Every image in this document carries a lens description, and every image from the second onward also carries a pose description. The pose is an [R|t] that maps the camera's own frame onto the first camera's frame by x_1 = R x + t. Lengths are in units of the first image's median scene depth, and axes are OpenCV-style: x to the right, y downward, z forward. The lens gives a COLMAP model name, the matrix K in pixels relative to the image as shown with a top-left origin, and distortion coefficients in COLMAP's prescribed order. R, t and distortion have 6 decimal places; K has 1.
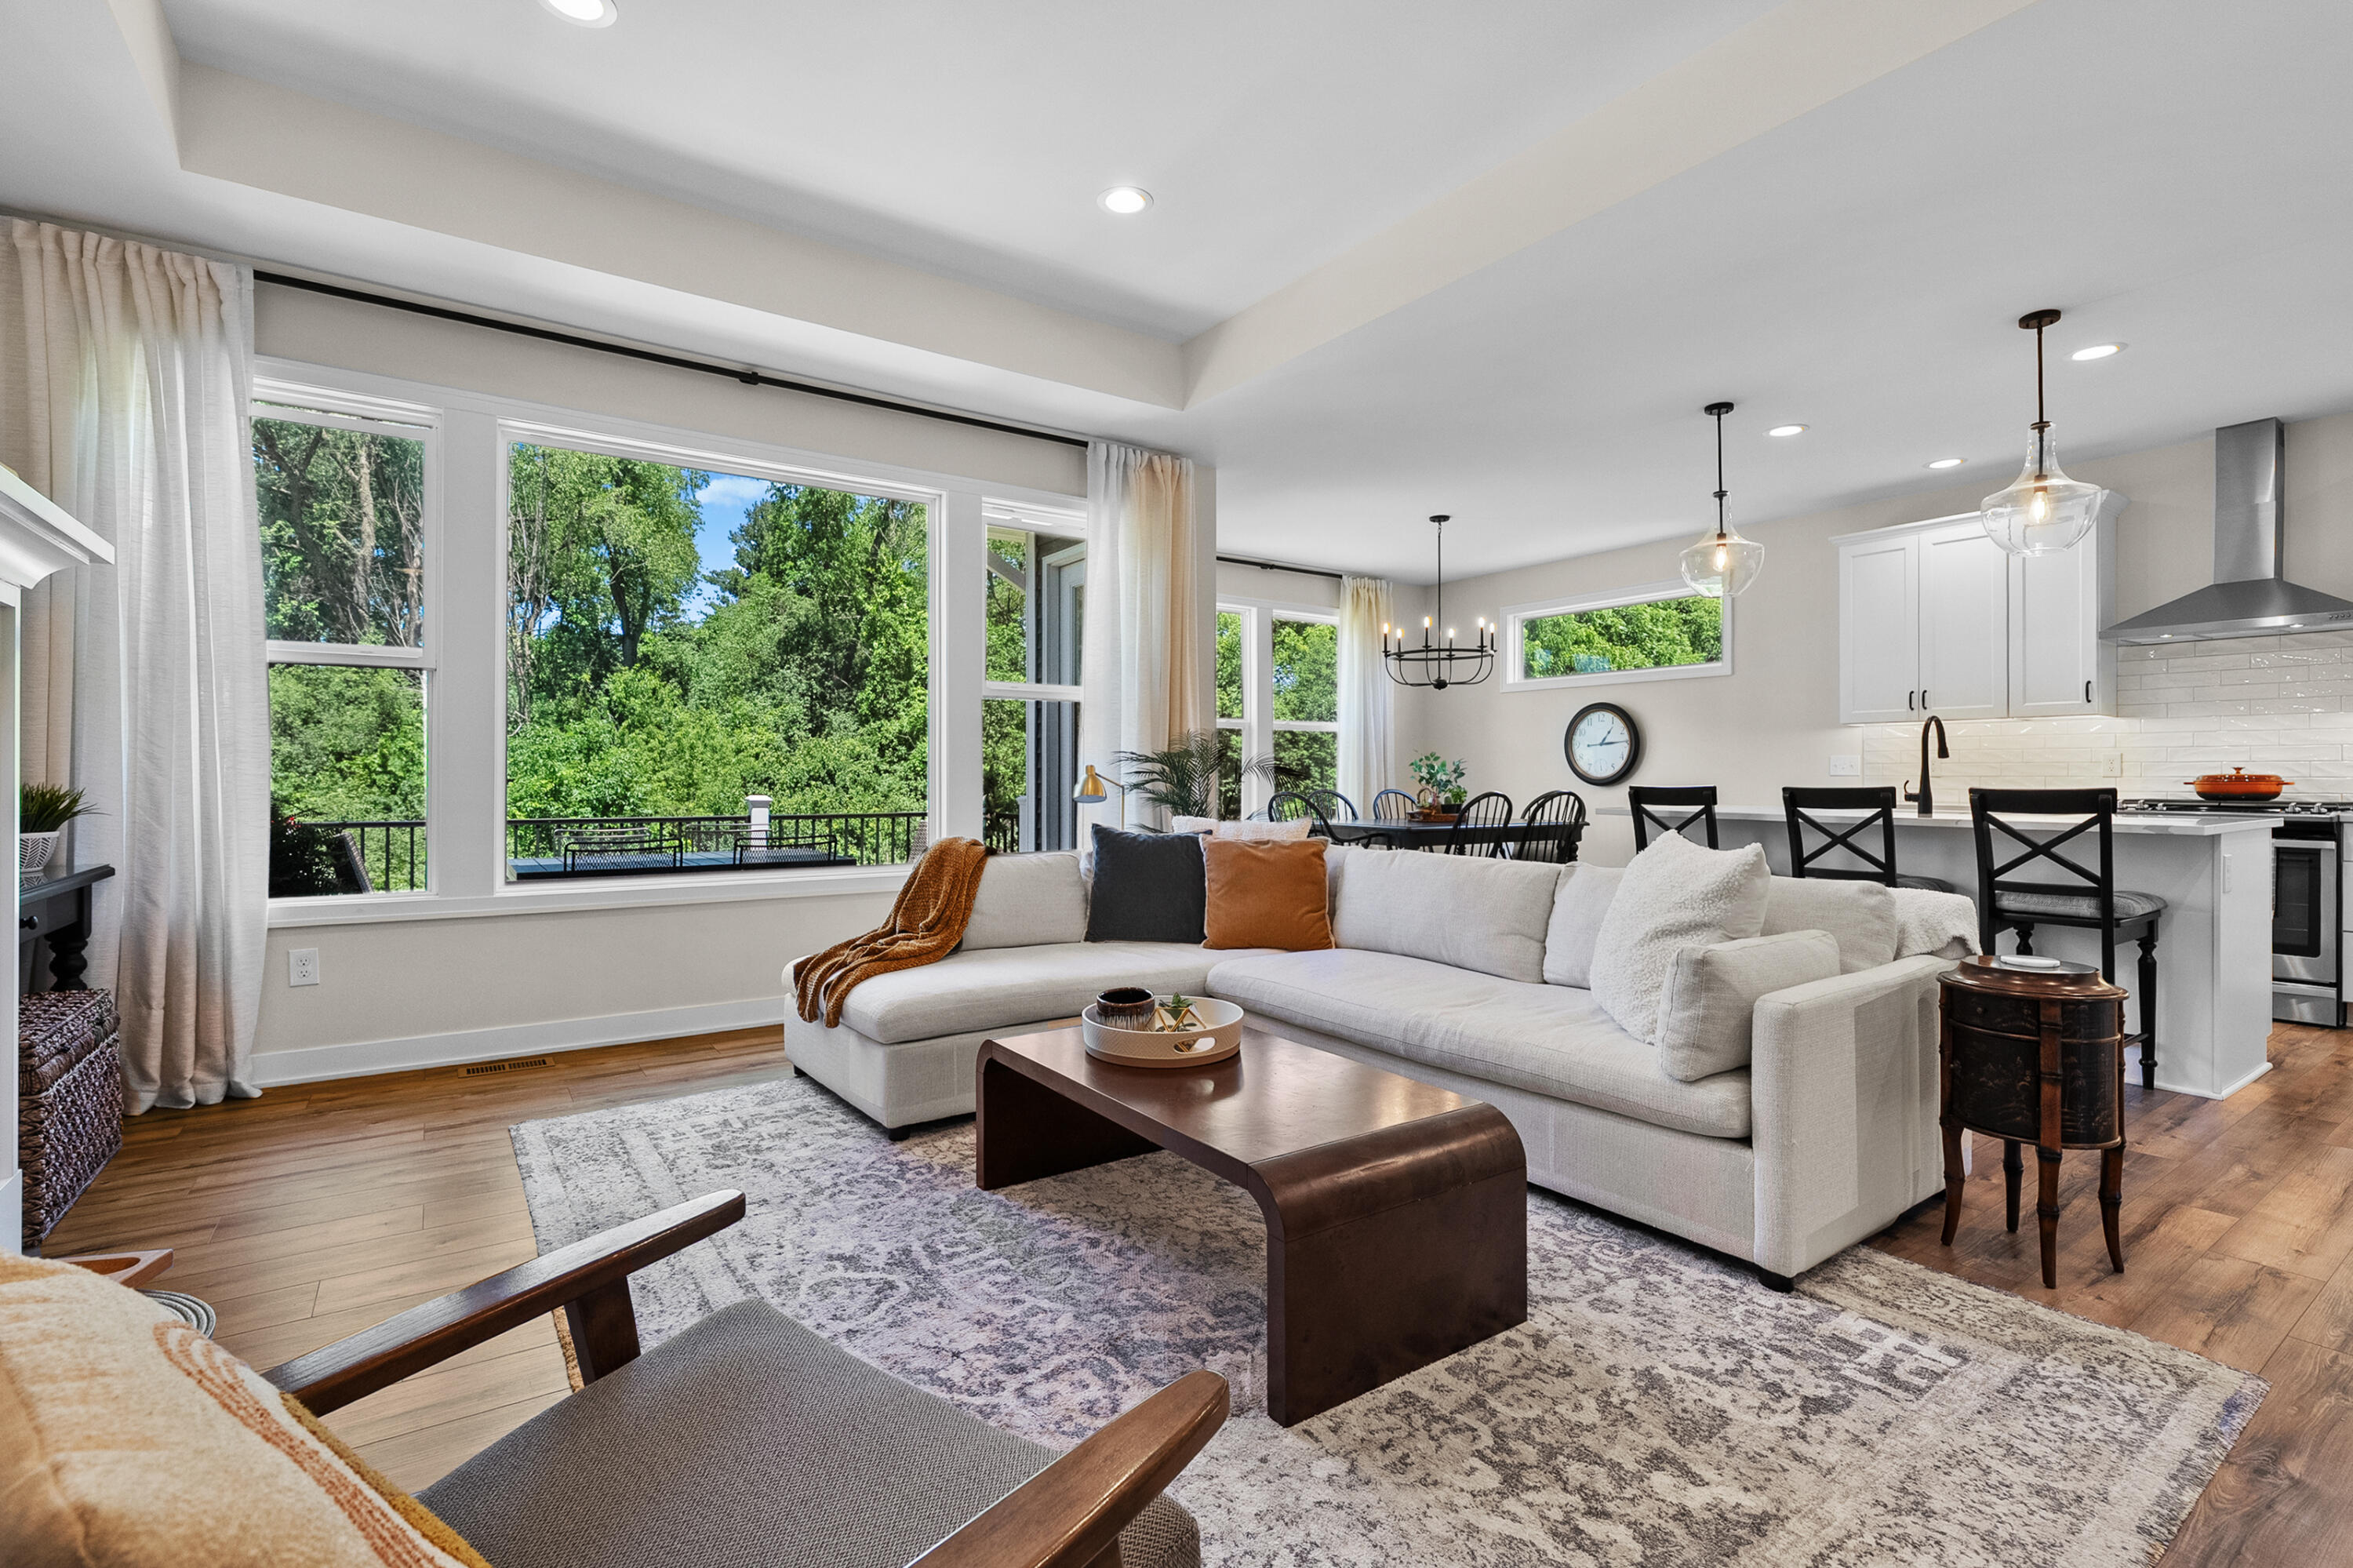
lens RADIAL K [[1062.0, 0, 1181.4], [0, 1062.0, 768.2], [0, 0, 1]] dist [-0.006479, 0.002356]
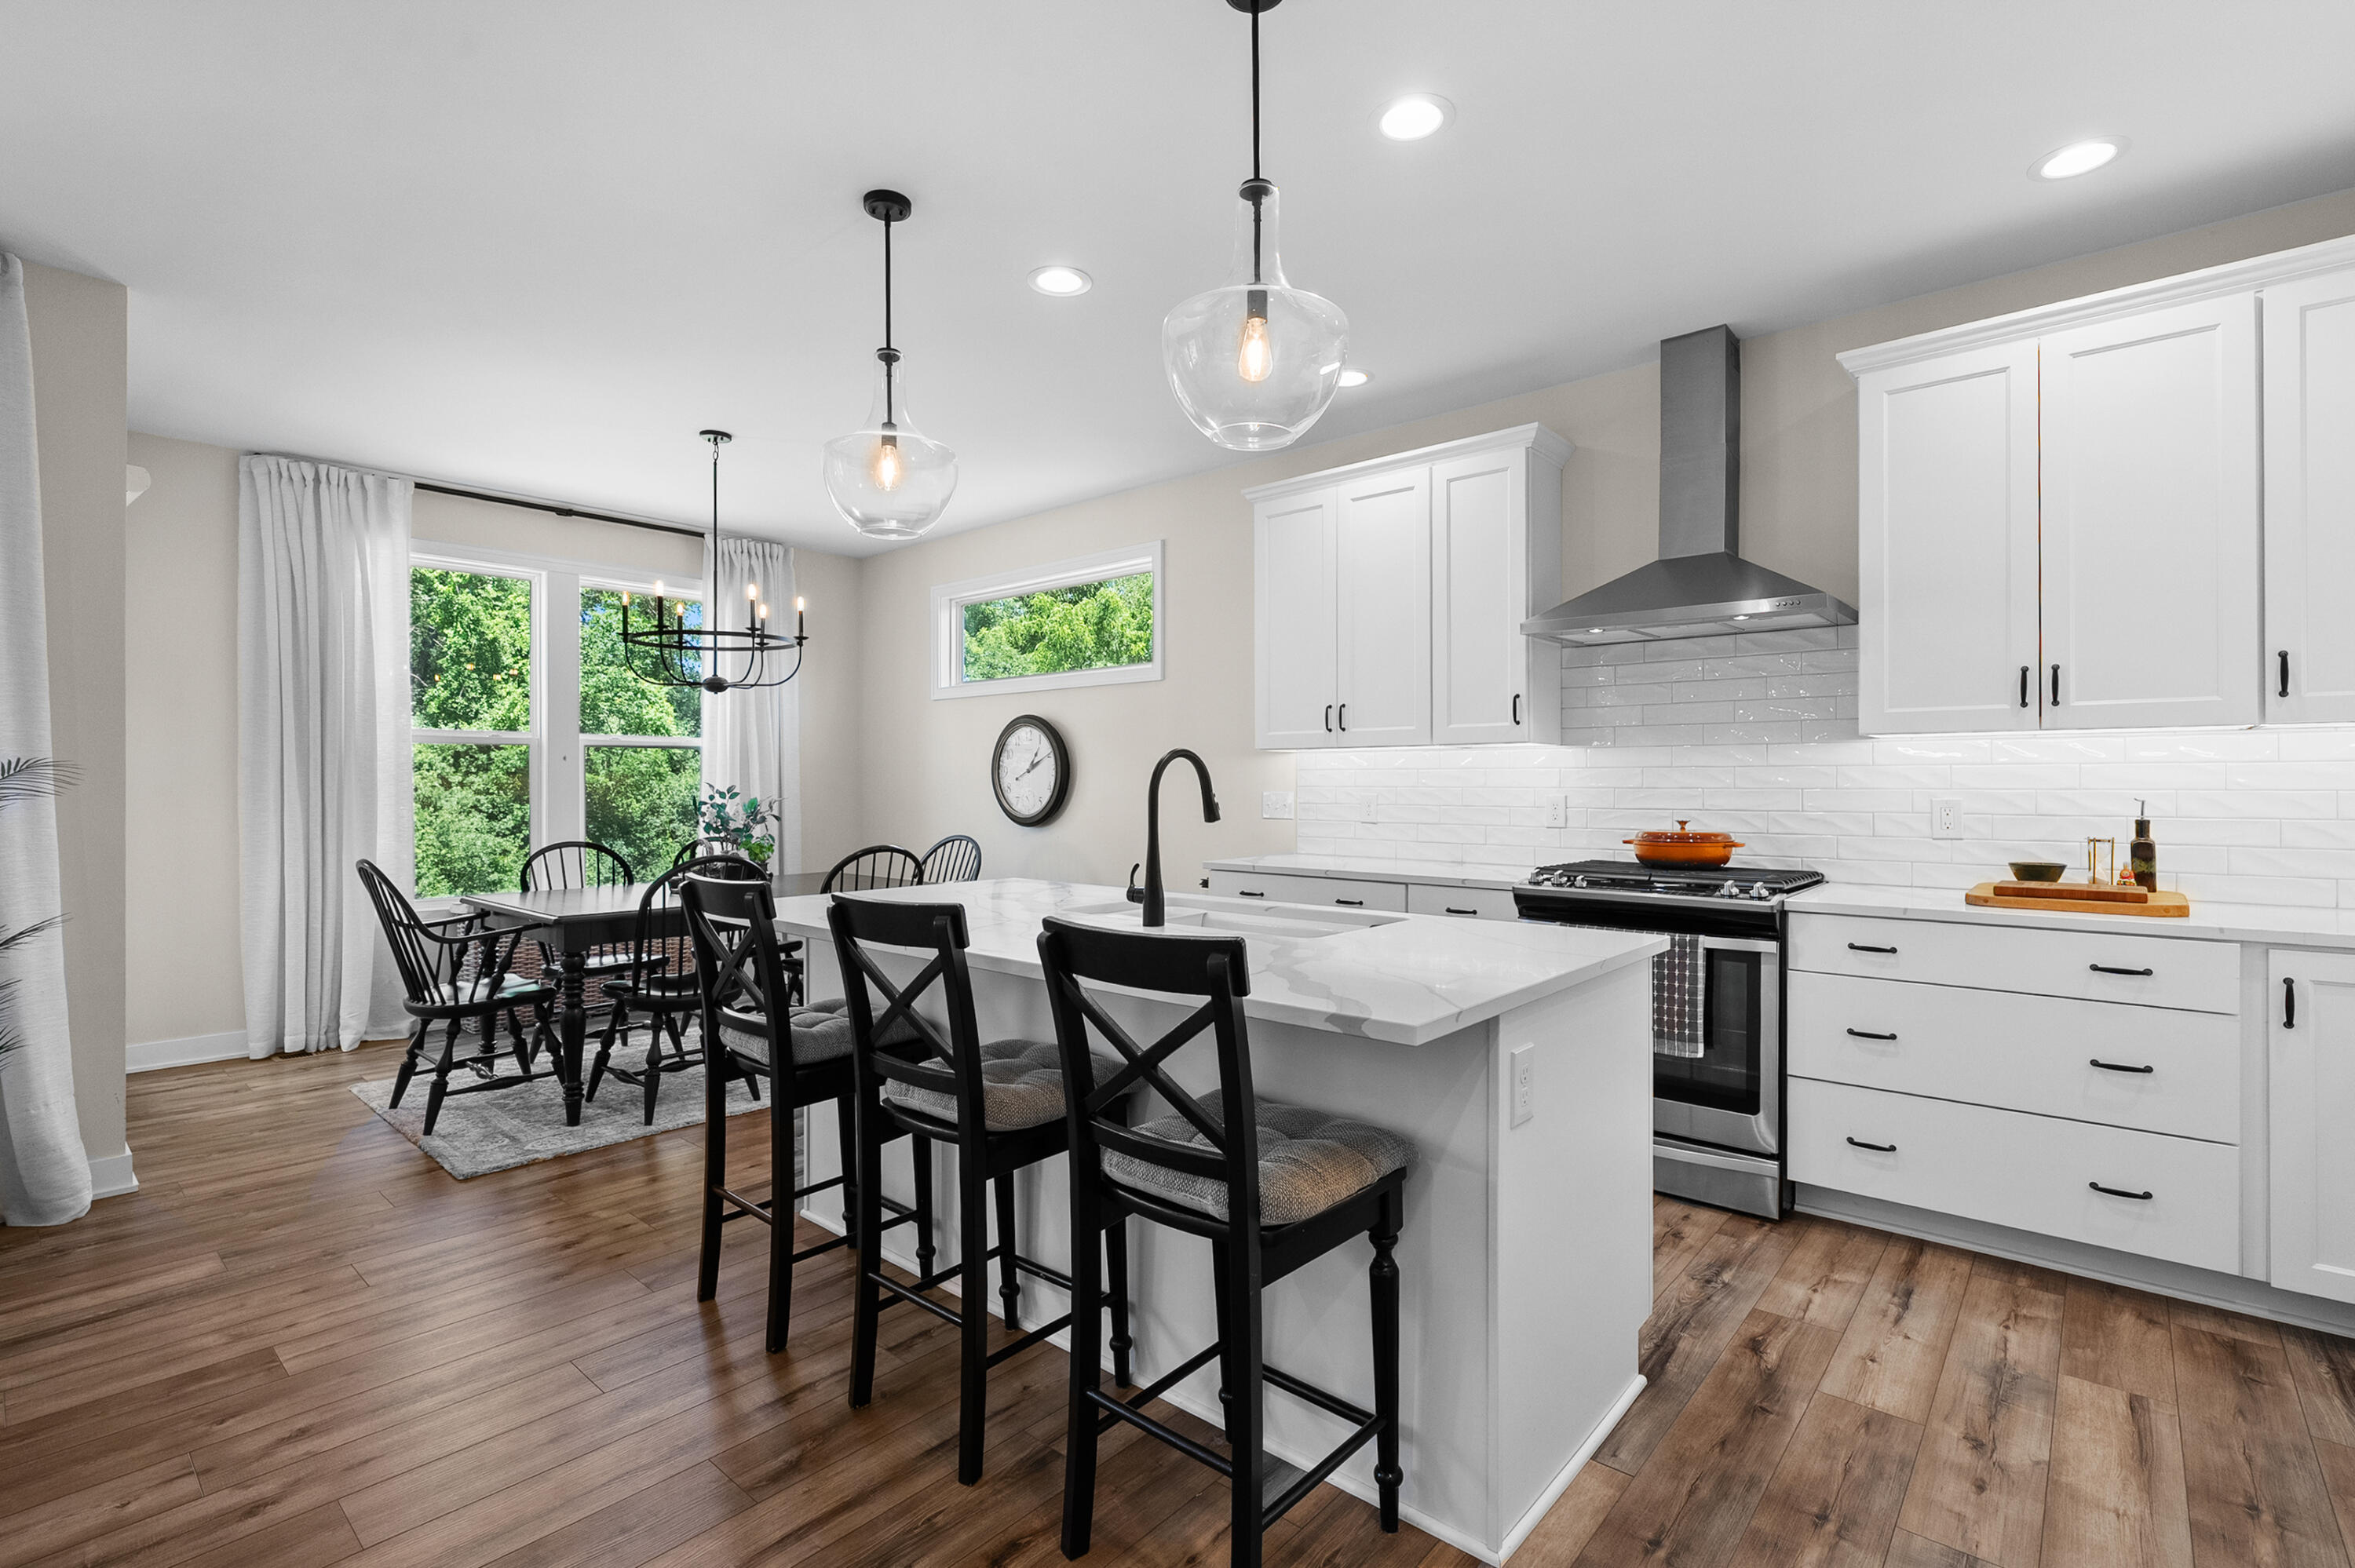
lens RADIAL K [[1062.7, 0, 1167.2], [0, 1062.7, 776.5], [0, 0, 1]] dist [-0.006479, 0.002356]
pose [[0.973094, -0.001257, 0.230406, 0.479934], [0.000658, 0.999996, 0.002673, -0.030480], [-0.230408, -0.002450, 0.973091, 0.374831]]
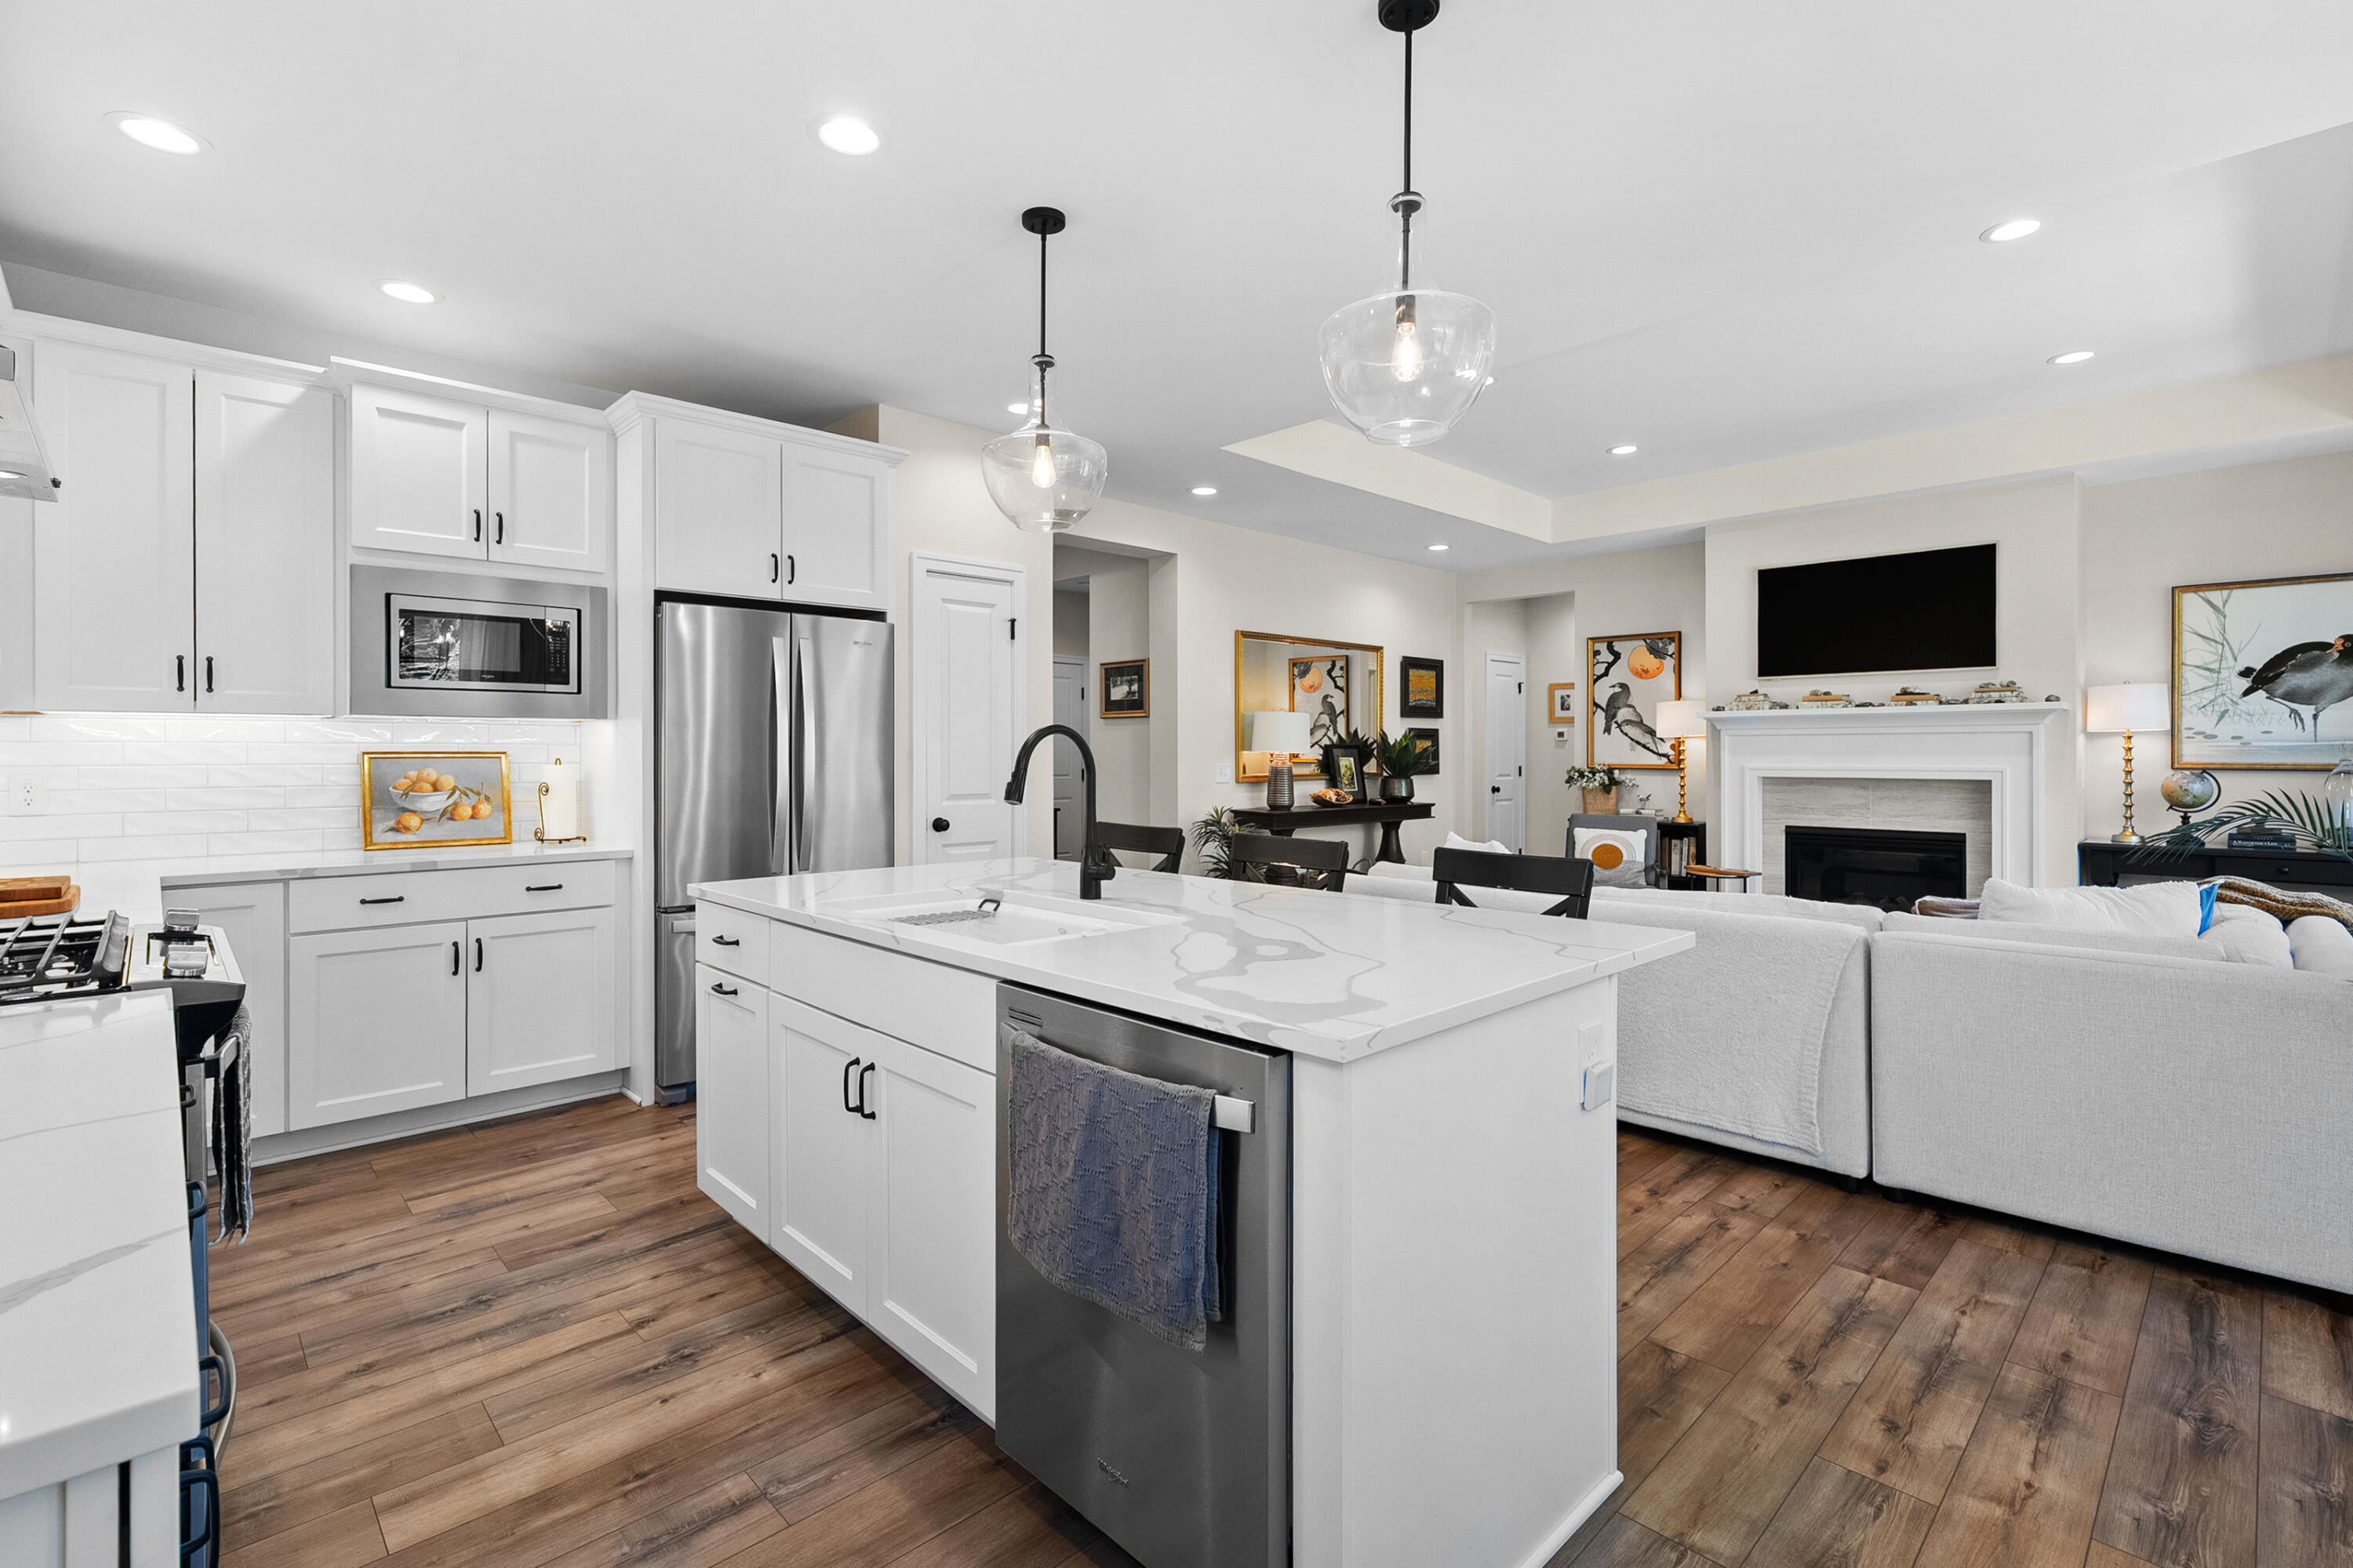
lens RADIAL K [[1062.0, 0, 1193.8], [0, 1062.0, 763.1], [0, 0, 1]] dist [-0.006479, 0.002356]
pose [[-0.986697, 0.007117, -0.162415, 0.623983], [0.005700, 0.999942, 0.009188, -0.029596], [0.162471, 0.008140, -0.986680, 1.420622]]
